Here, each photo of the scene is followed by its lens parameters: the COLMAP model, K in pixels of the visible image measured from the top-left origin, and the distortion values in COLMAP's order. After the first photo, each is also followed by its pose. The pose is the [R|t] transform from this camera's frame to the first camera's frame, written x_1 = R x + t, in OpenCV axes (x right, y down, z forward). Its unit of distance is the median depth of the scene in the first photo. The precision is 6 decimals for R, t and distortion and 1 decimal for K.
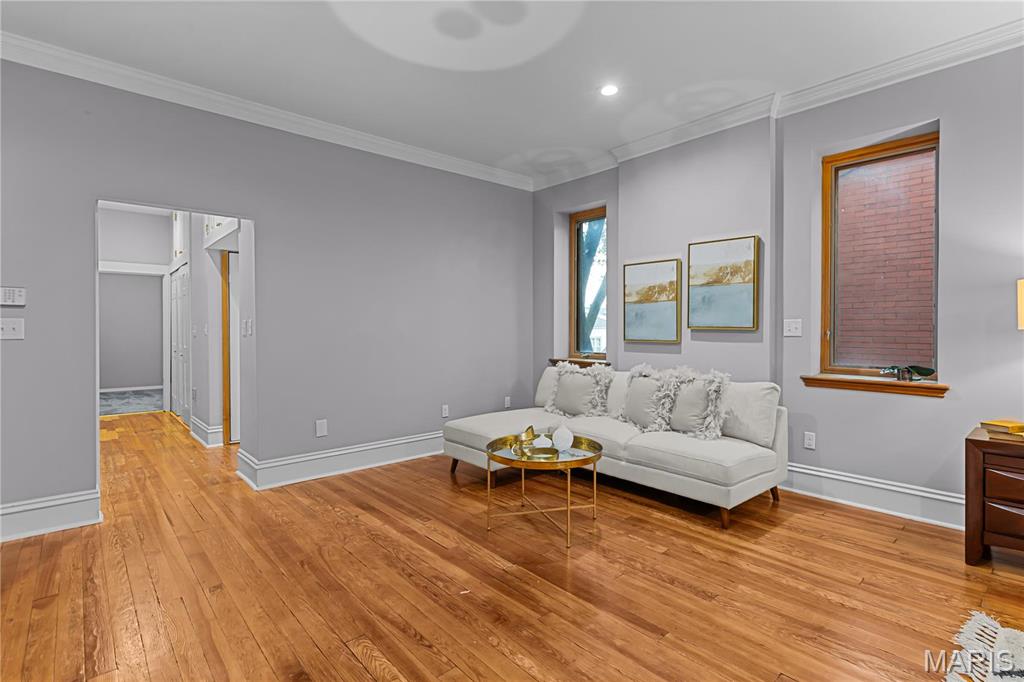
lens RADIAL K [[484.1, 0, 515.7], [0, 484.1, 336.3], [0, 0, 1]] dist [0.001074, 0.000020]
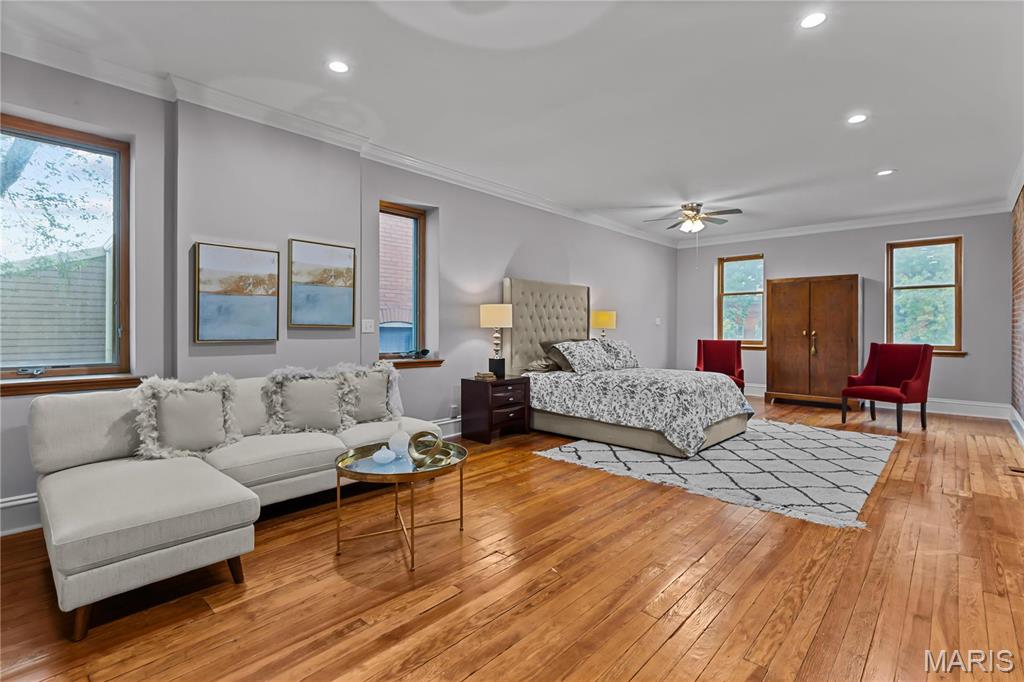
lens RADIAL K [[475.8, 0, 515.9], [0, 475.8, 333.1], [0, 0, 1]] dist [0.003966, 0.000458]
pose [[-0.086499, -0.015702, 0.996128, -0.678932], [0.009273, 0.999820, 0.016566, -0.014945], [-0.996209, 0.010670, -0.086338, 0.686402]]
